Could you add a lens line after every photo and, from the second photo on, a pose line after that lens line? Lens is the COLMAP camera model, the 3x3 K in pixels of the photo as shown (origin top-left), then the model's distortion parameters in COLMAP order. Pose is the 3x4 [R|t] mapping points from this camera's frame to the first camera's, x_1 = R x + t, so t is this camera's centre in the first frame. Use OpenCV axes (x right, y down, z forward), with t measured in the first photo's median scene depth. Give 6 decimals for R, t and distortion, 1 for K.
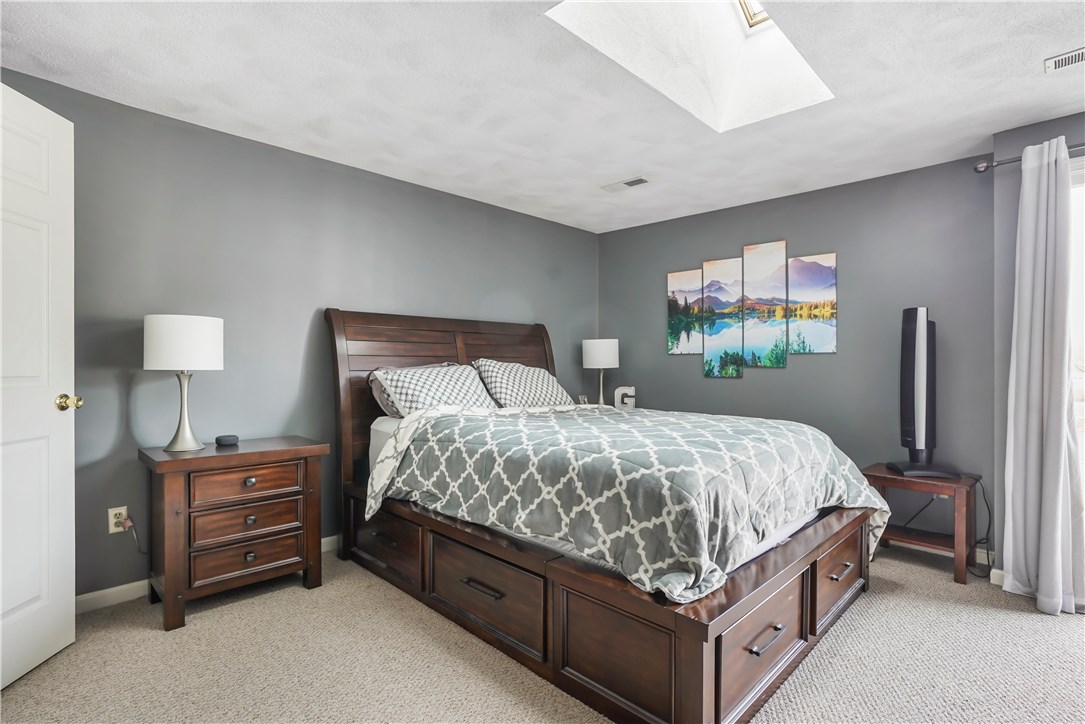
lens RADIAL K [[522.9, 0, 542.5], [0, 522.9, 362.0], [0, 0, 1]] dist [-0.036061, -0.000020]
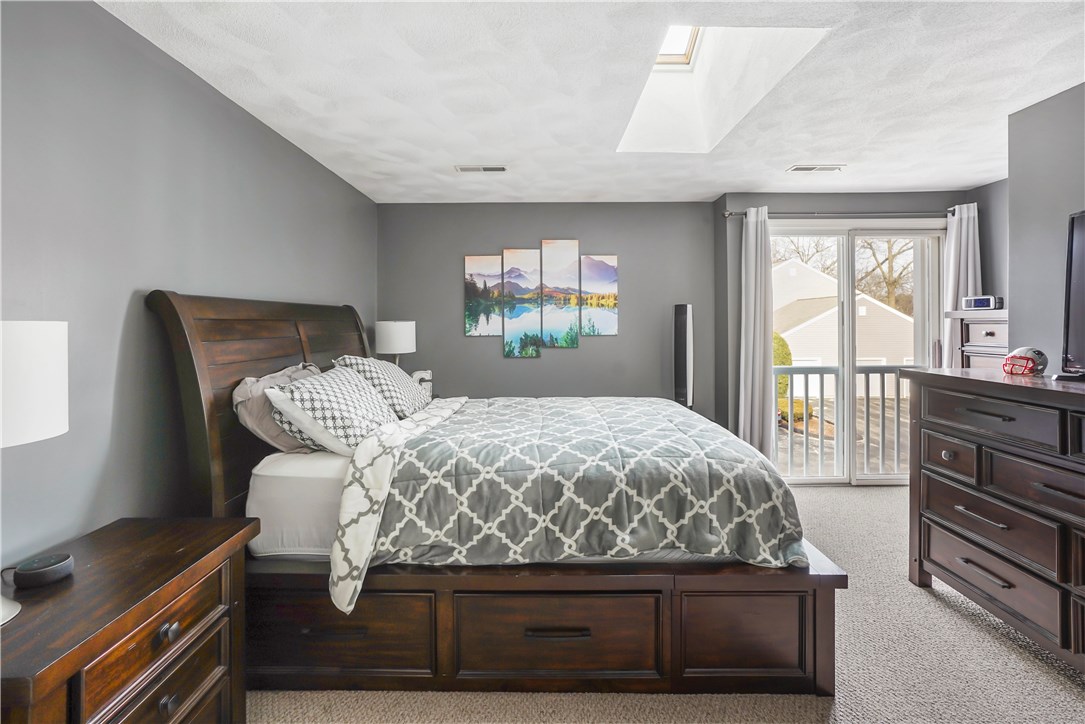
lens RADIAL K [[513.3, 0, 538.3], [0, 513.3, 319.6], [0, 0, 1]] dist [-0.025130, 0.000549]
pose [[0.714589, -0.006481, 0.699514, -0.425262], [0.008688, 0.999962, 0.000389, -0.055329], [-0.699491, 0.005799, 0.714618, 0.233813]]
